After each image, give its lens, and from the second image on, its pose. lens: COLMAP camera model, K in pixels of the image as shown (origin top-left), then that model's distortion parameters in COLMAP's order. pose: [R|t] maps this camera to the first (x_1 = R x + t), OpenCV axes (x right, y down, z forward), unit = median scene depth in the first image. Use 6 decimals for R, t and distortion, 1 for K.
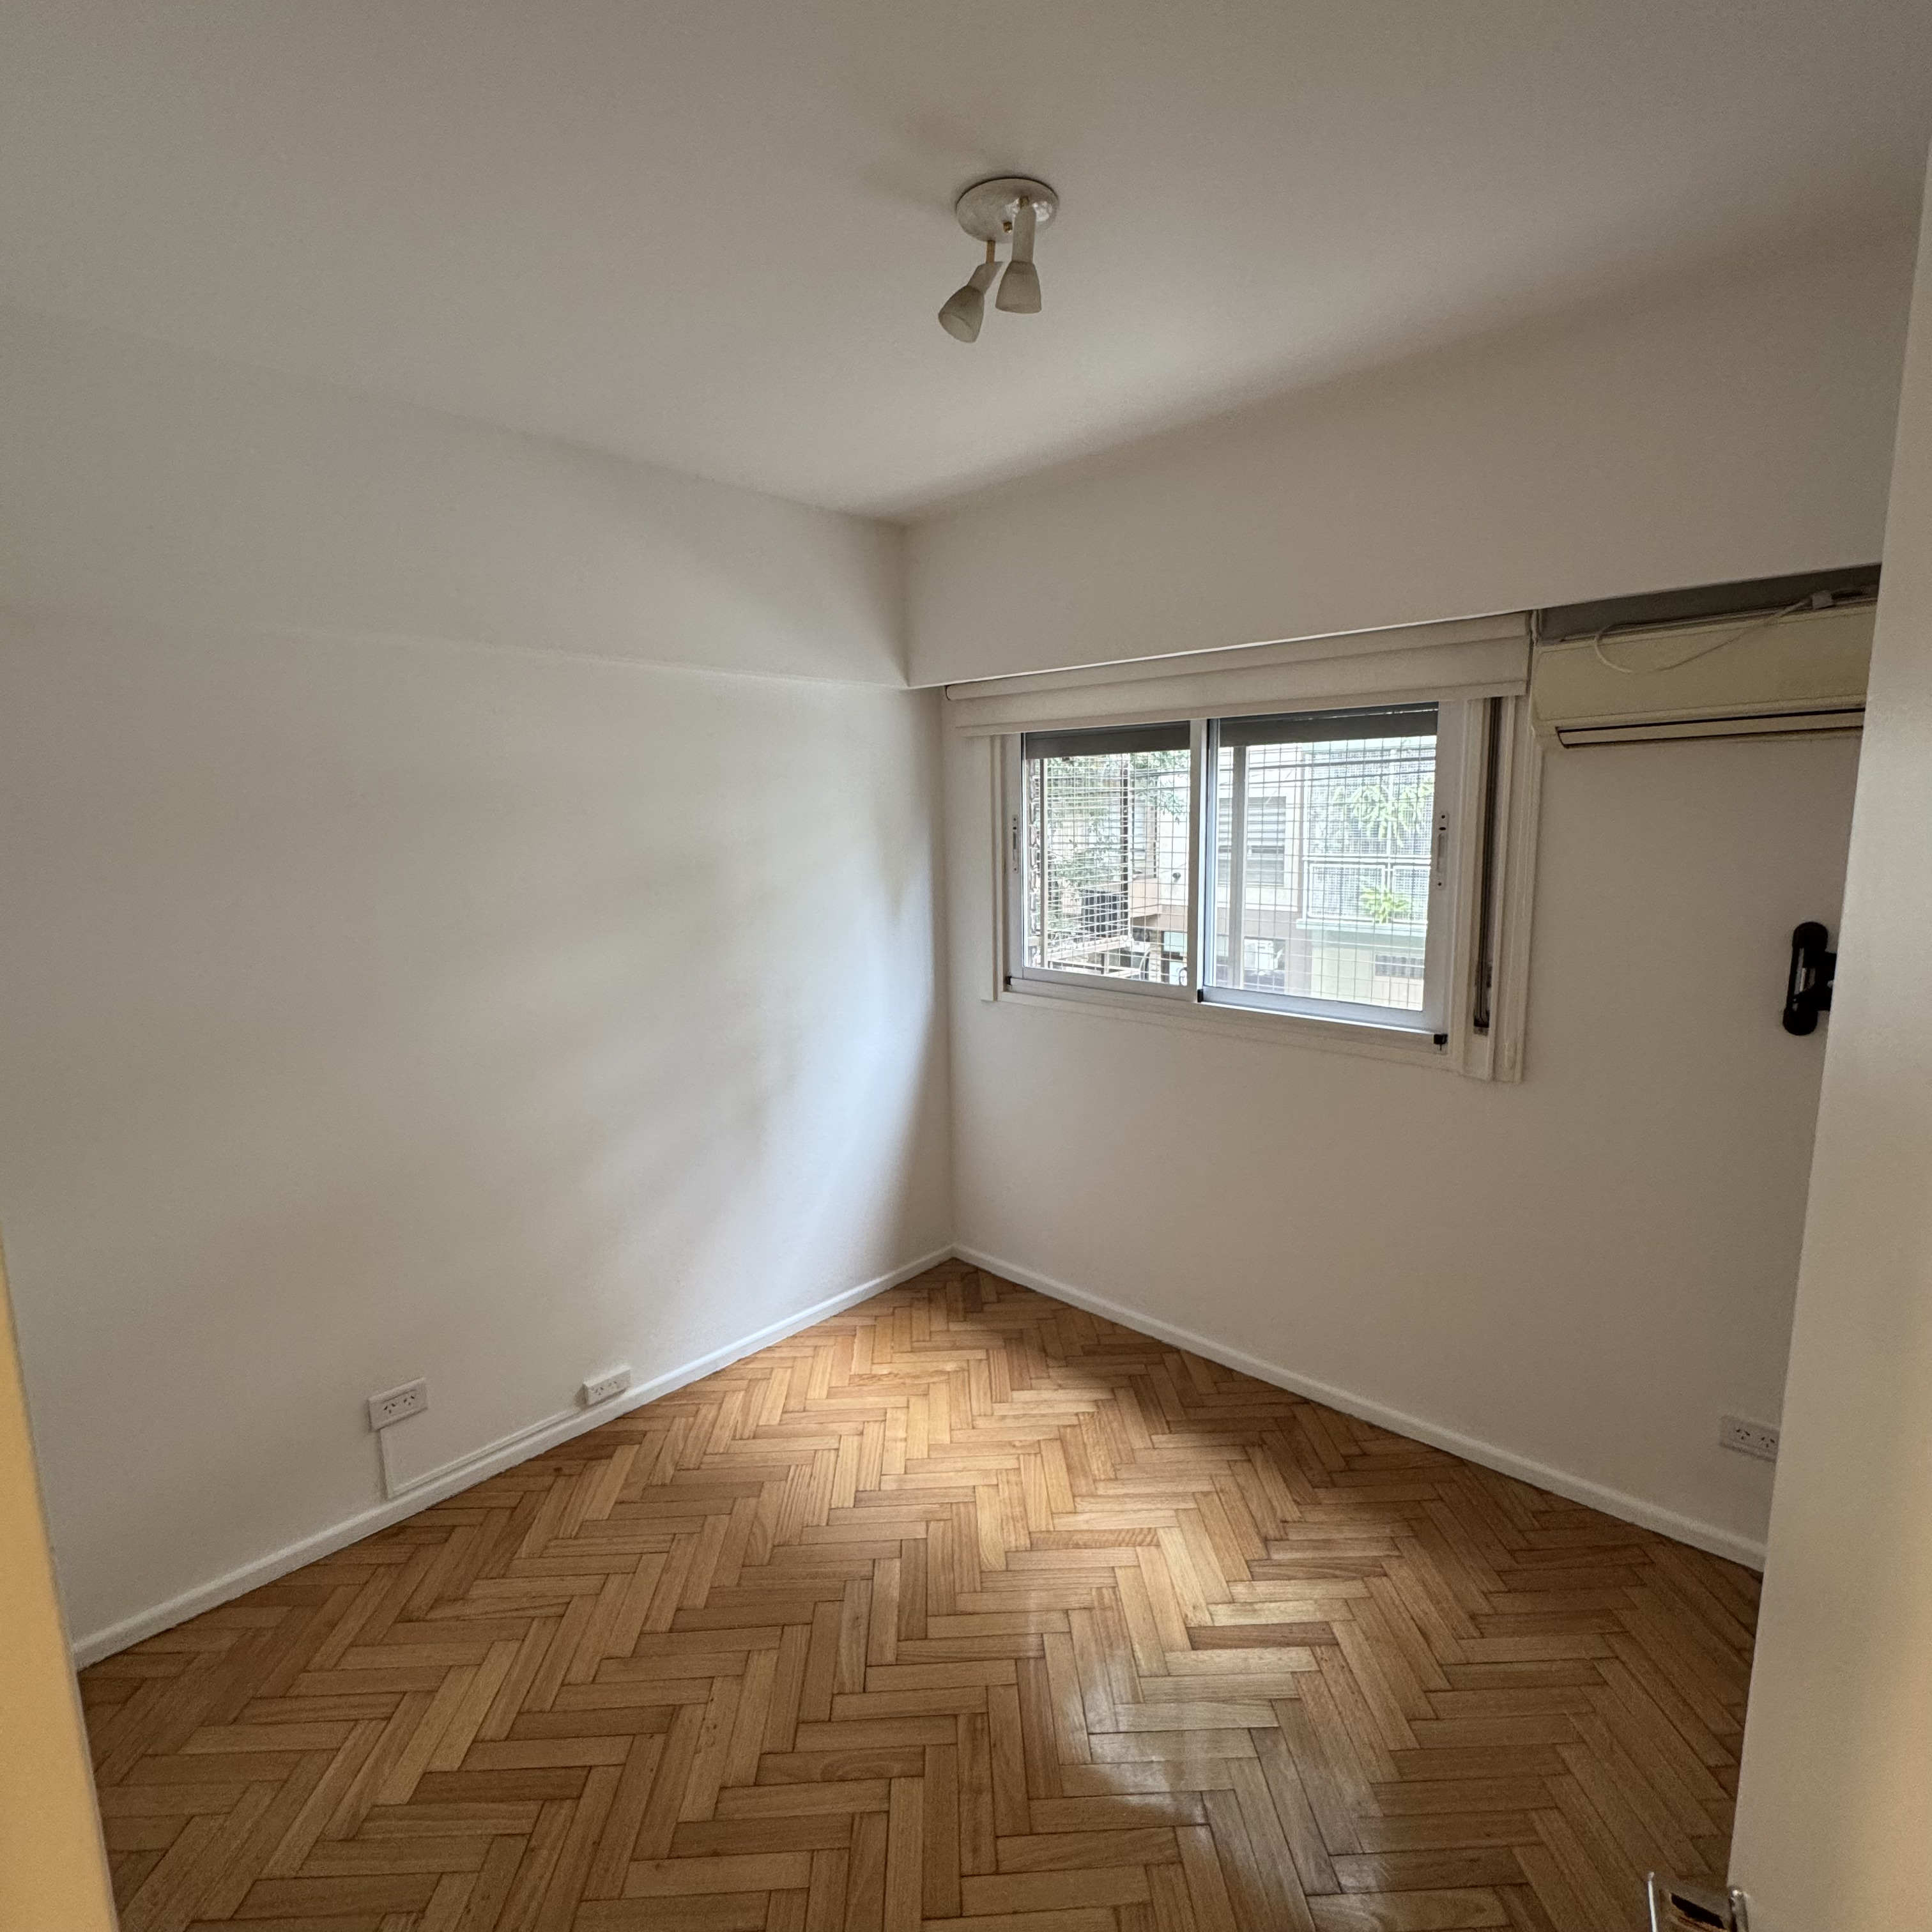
lens RADIAL K [[1020.3, 0, 960.9], [0, 1020.3, 962.8], [0, 0, 1]] dist [-0.004368, -0.001023]
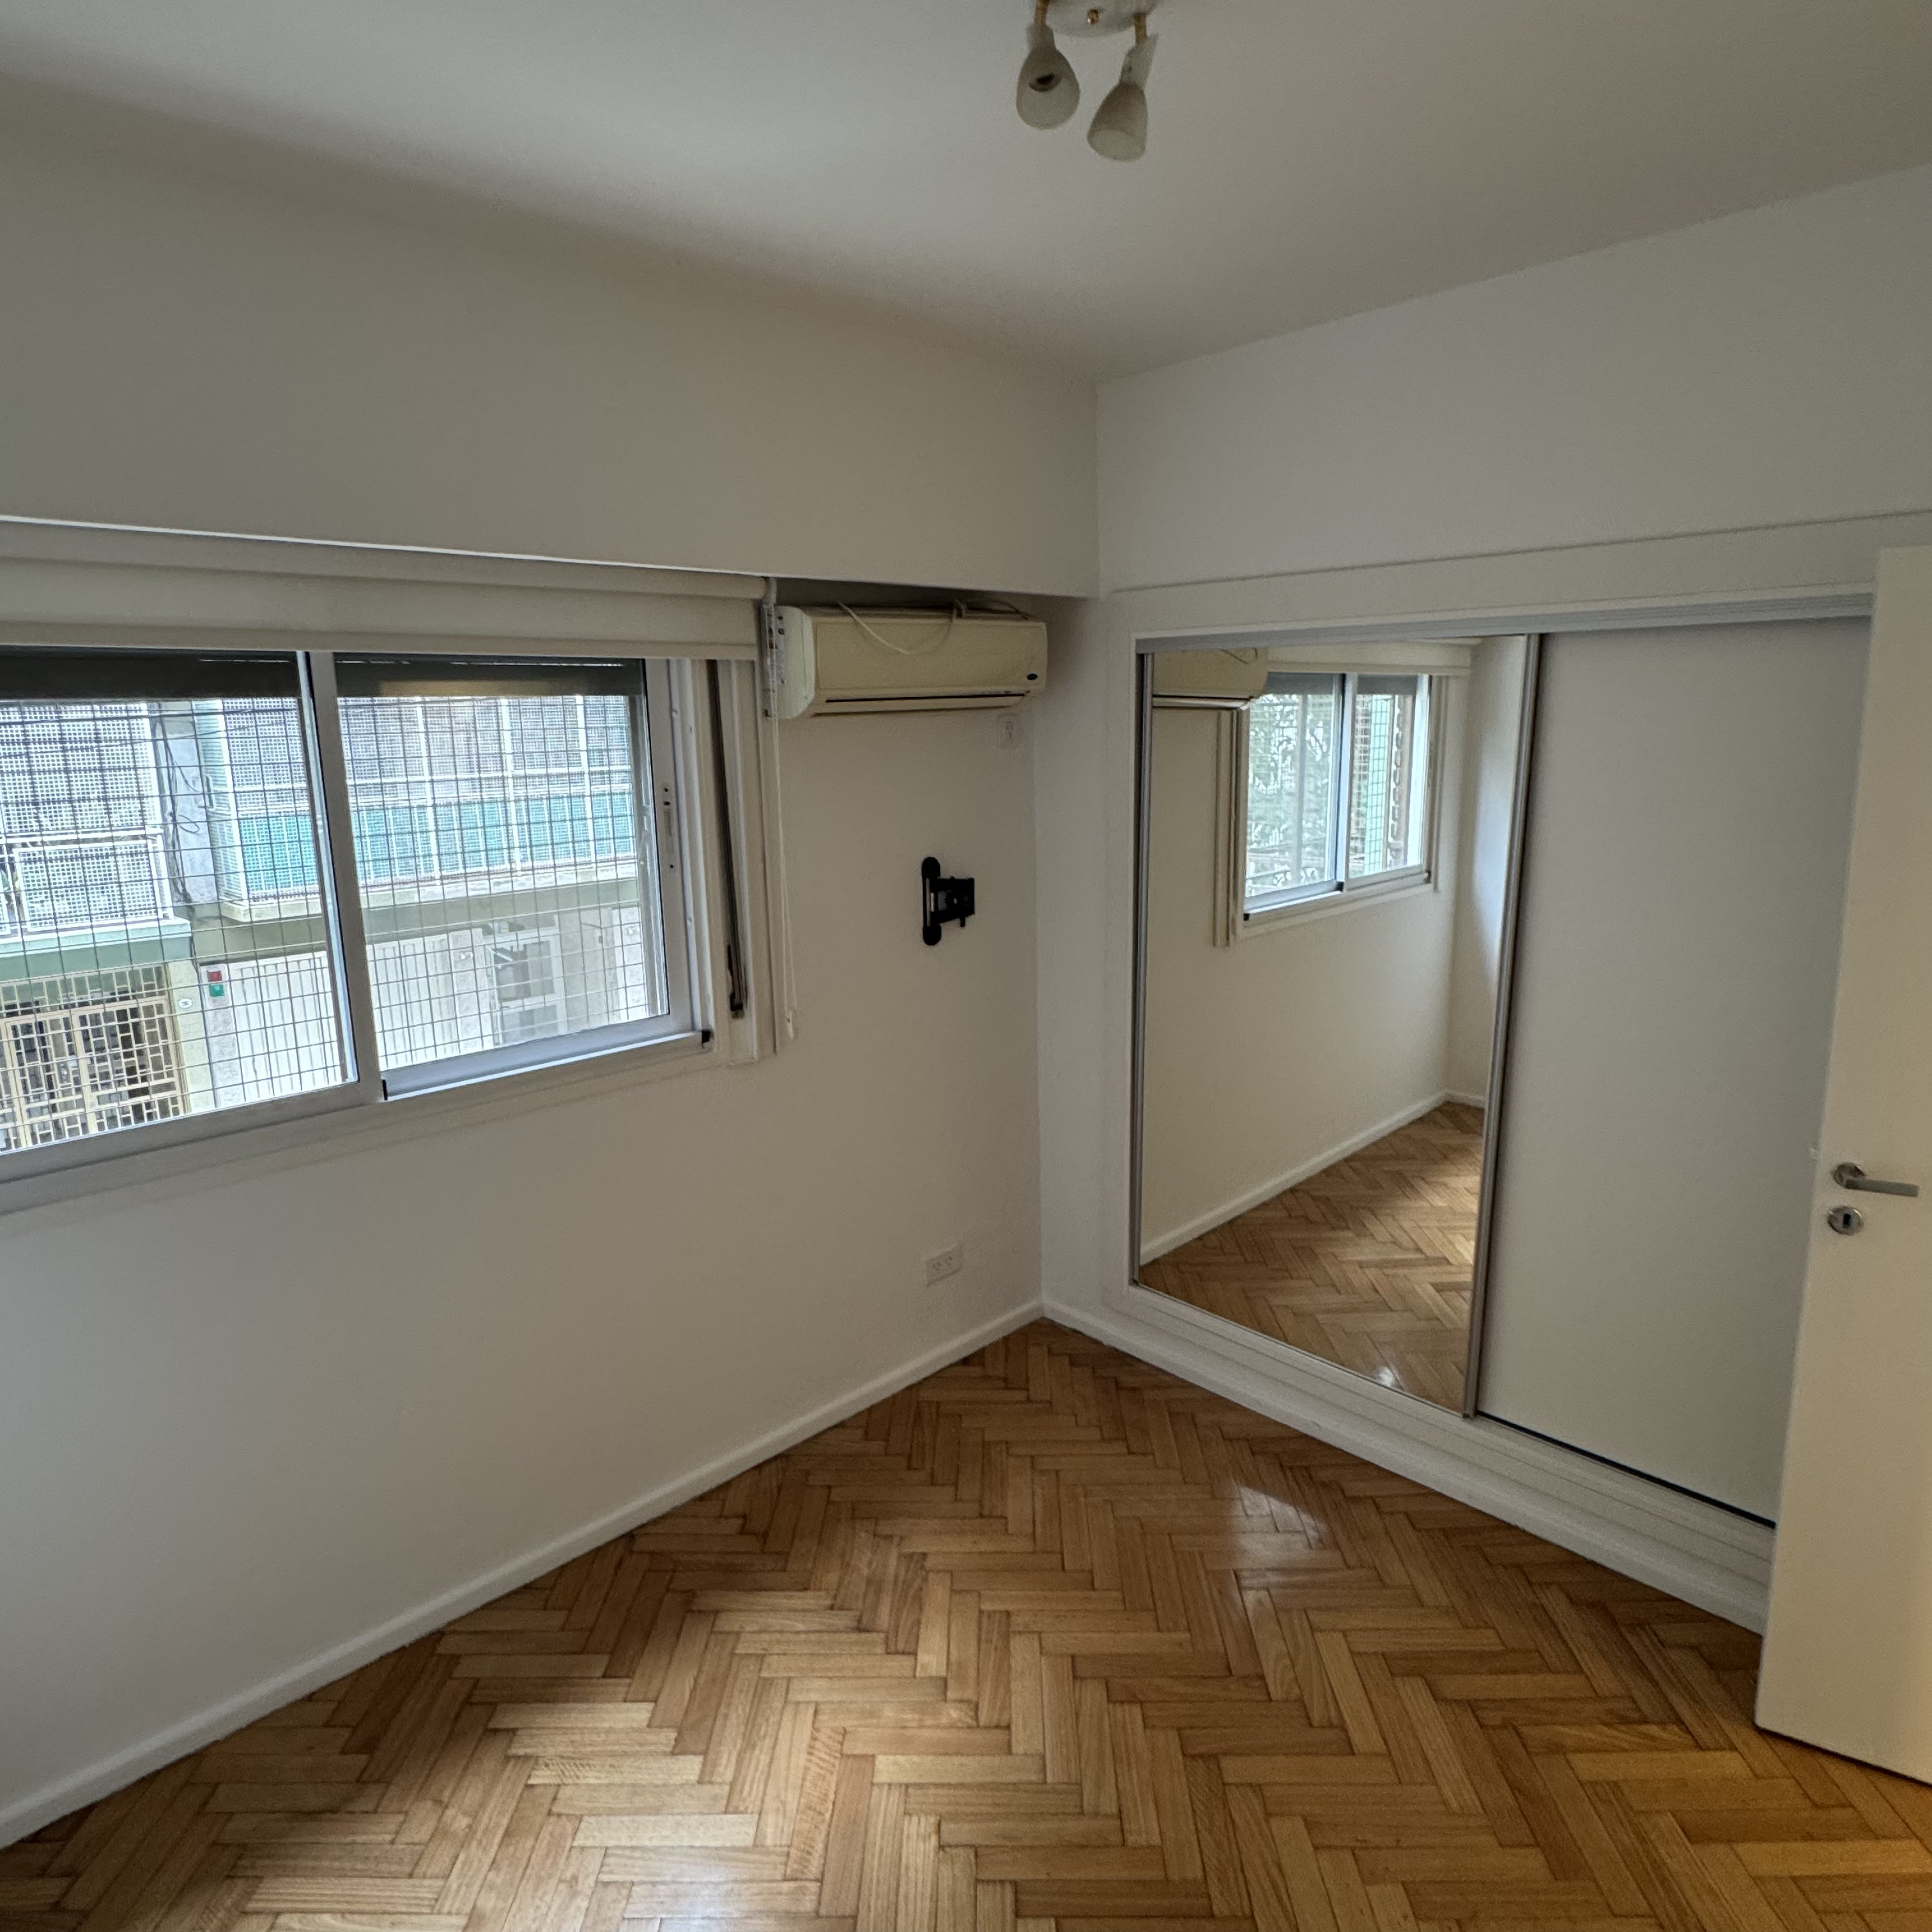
lens RADIAL K [[1271.1, 0, 964.1], [0, 1271.1, 947.7], [0, 0, 1]] dist [-0.002531, 0.001954]
pose [[0.045009, -0.173274, 0.983845, -0.660596], [0.163892, 0.972780, 0.163827, -0.159687], [-0.985451, 0.153870, 0.072182, 0.743740]]
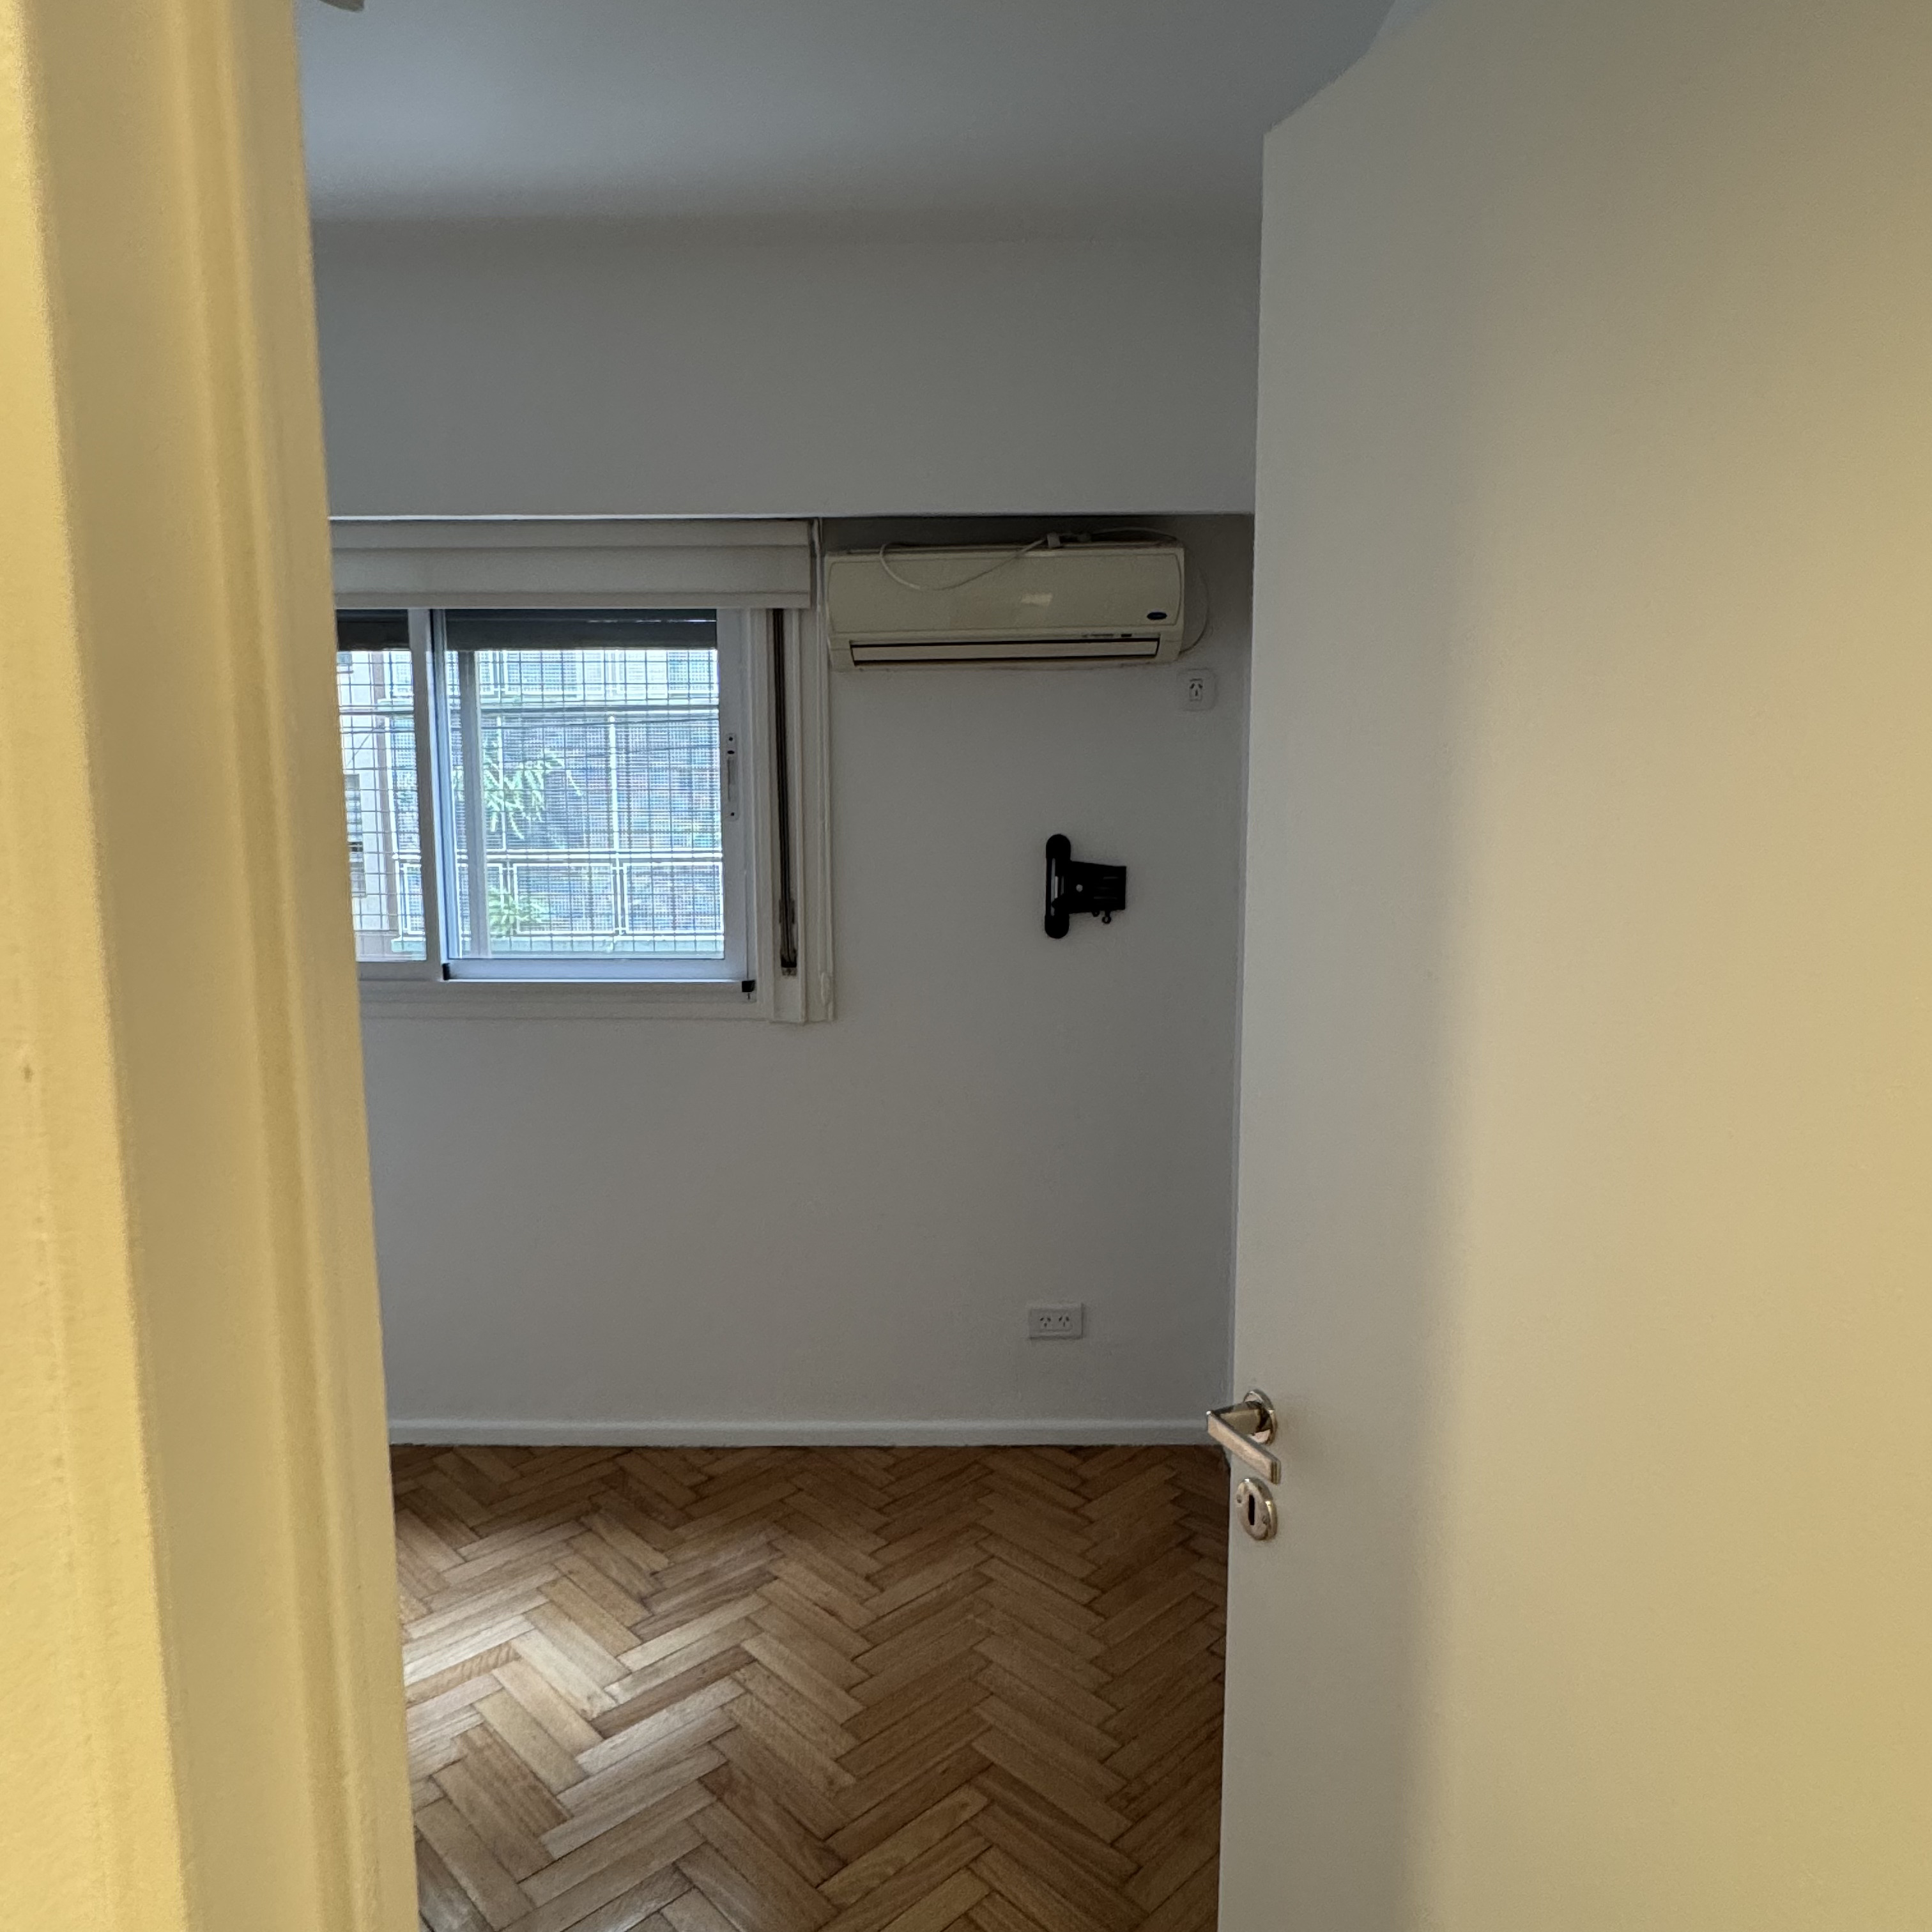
lens RADIAL K [[1360.8, 0, 951.6], [0, 1360.8, 967.9], [0, 0, 1]] dist [-0.004118, -0.002322]
pose [[0.740777, -0.068277, 0.668272, -0.214836], [0.088376, 0.996080, 0.003804, 0.076527], [-0.665912, 0.056241, 0.743907, -0.013546]]
